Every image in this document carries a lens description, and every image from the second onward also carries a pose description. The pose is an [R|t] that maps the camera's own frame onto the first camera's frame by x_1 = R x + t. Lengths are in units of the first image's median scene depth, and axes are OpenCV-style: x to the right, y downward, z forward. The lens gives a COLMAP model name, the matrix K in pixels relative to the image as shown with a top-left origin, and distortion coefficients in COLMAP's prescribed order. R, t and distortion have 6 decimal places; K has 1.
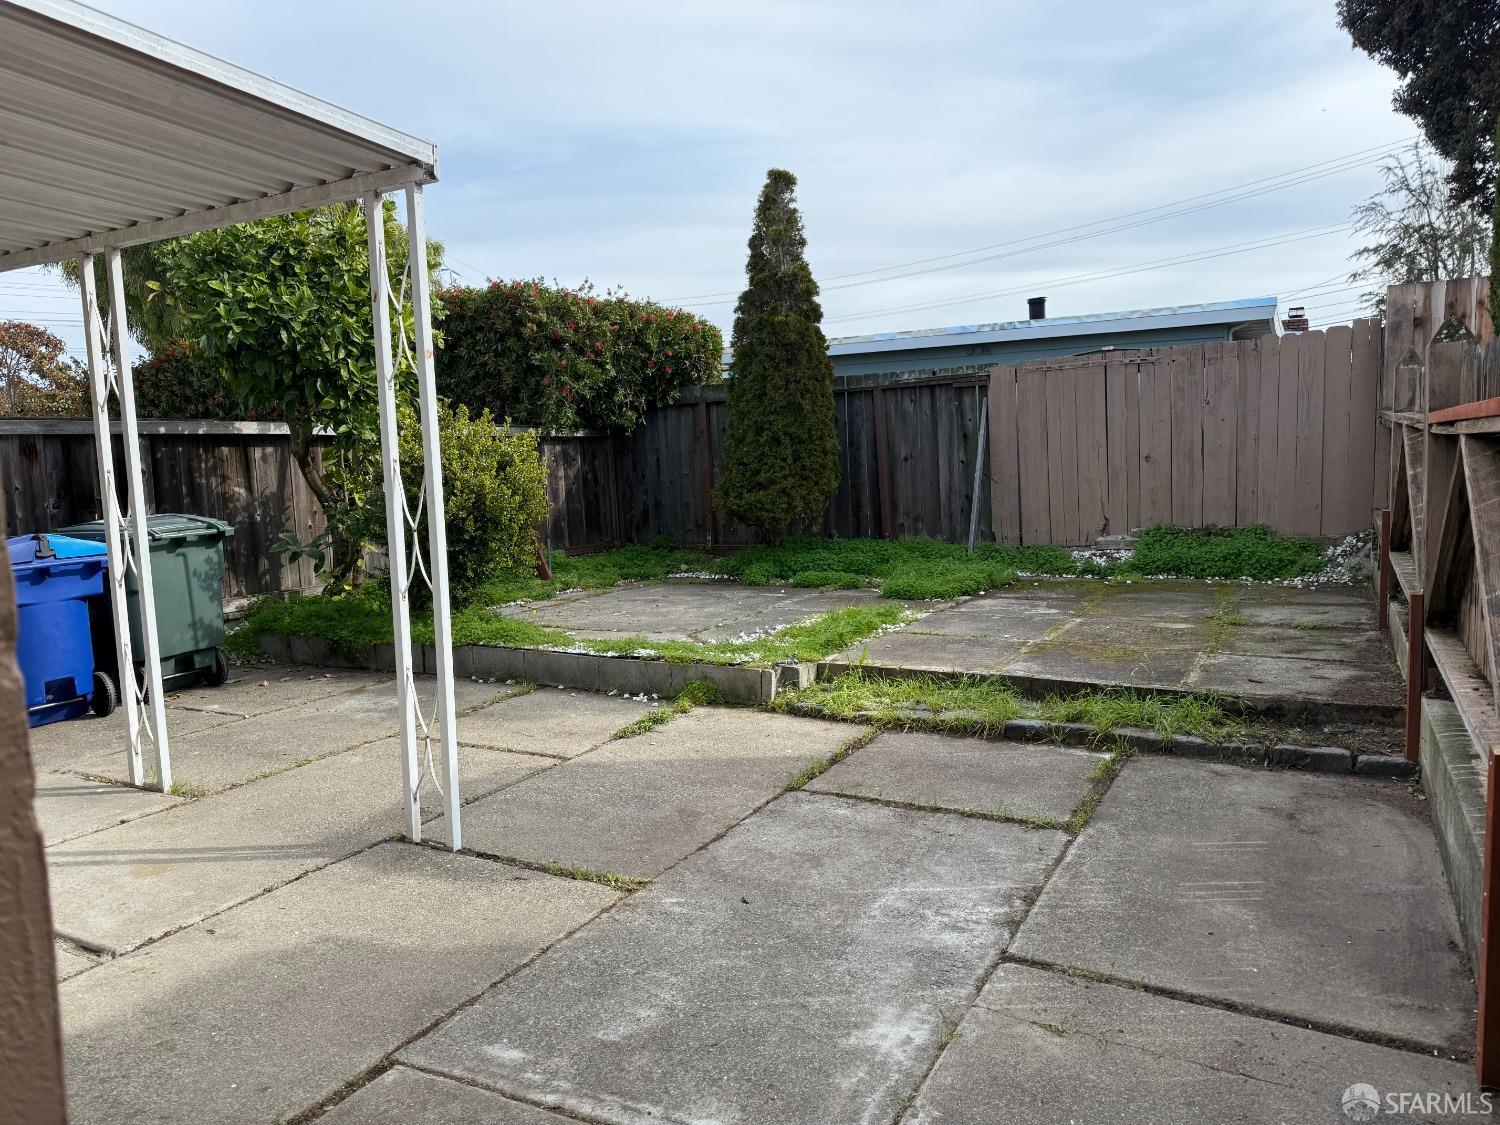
lens RADIAL K [[1058.4, 0, 747.3], [0, 1058.4, 563.4], [0, 0, 1]] dist [0.039989, -0.037877]
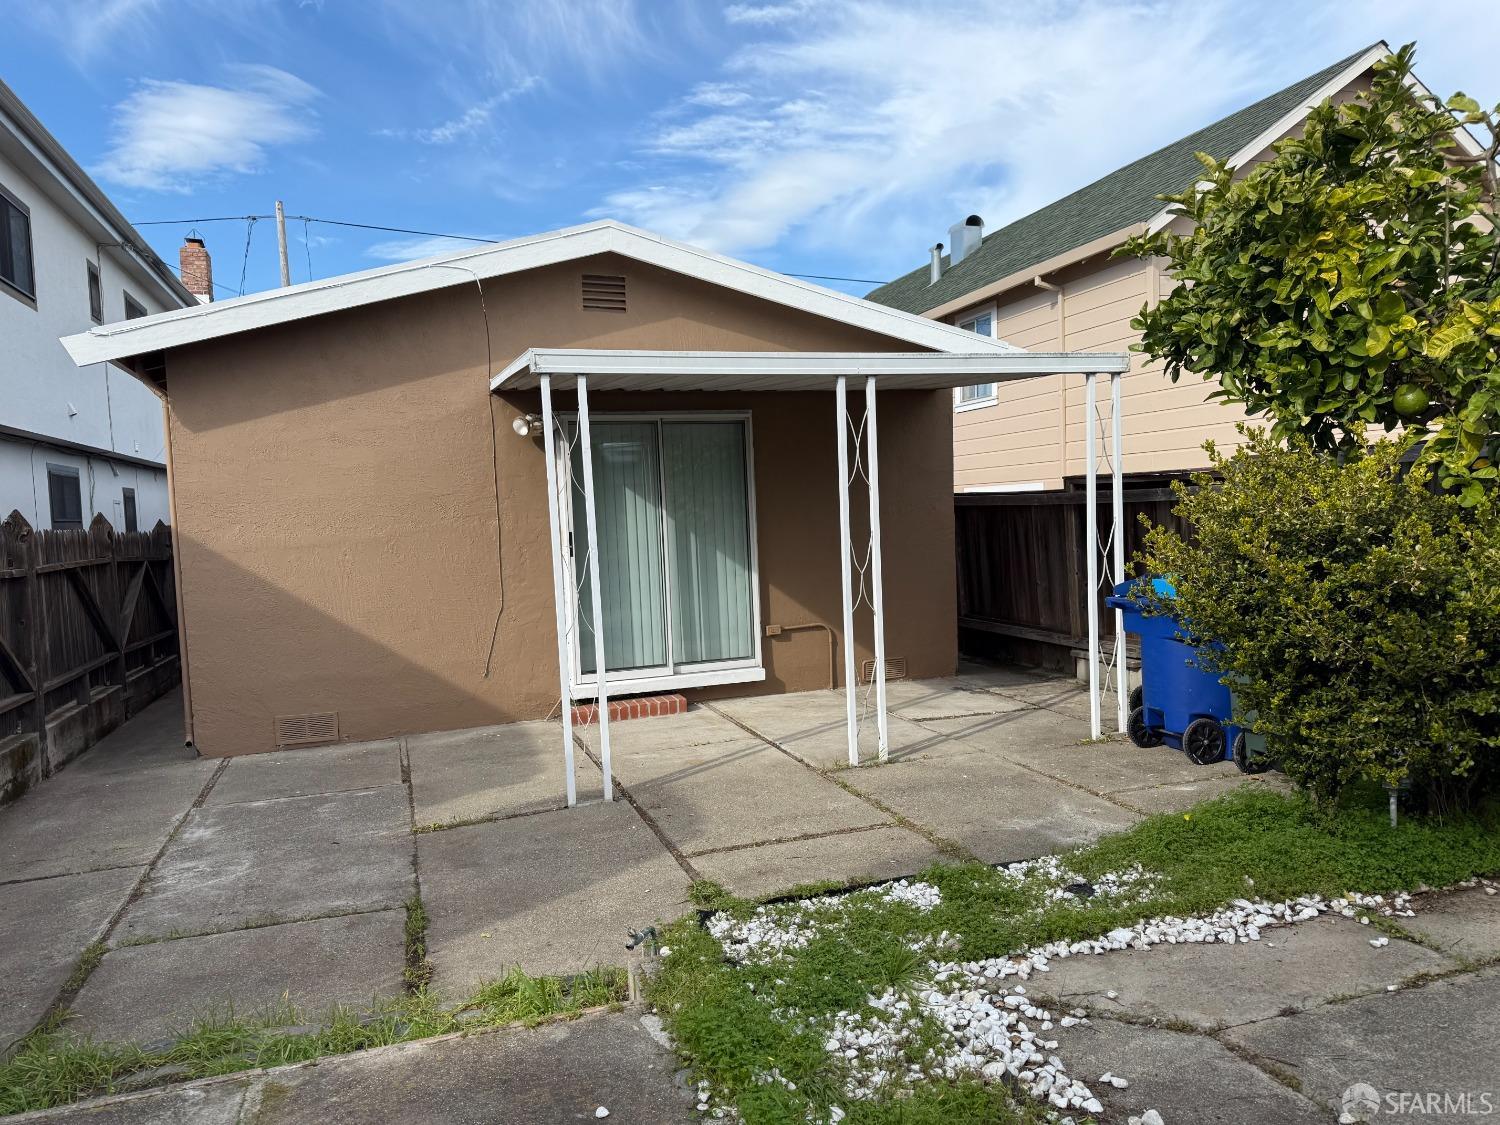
lens RADIAL K [[1058.4, 0, 747.2], [0, 1058.4, 559.1], [0, 0, 1]] dist [0.039989, -0.037877]
pose [[-0.682689, 0.106591, -0.722893, 0.593298], [0.000955, 0.989433, 0.144991, -0.290148], [0.730709, 0.098293, -0.675576, 2.146689]]
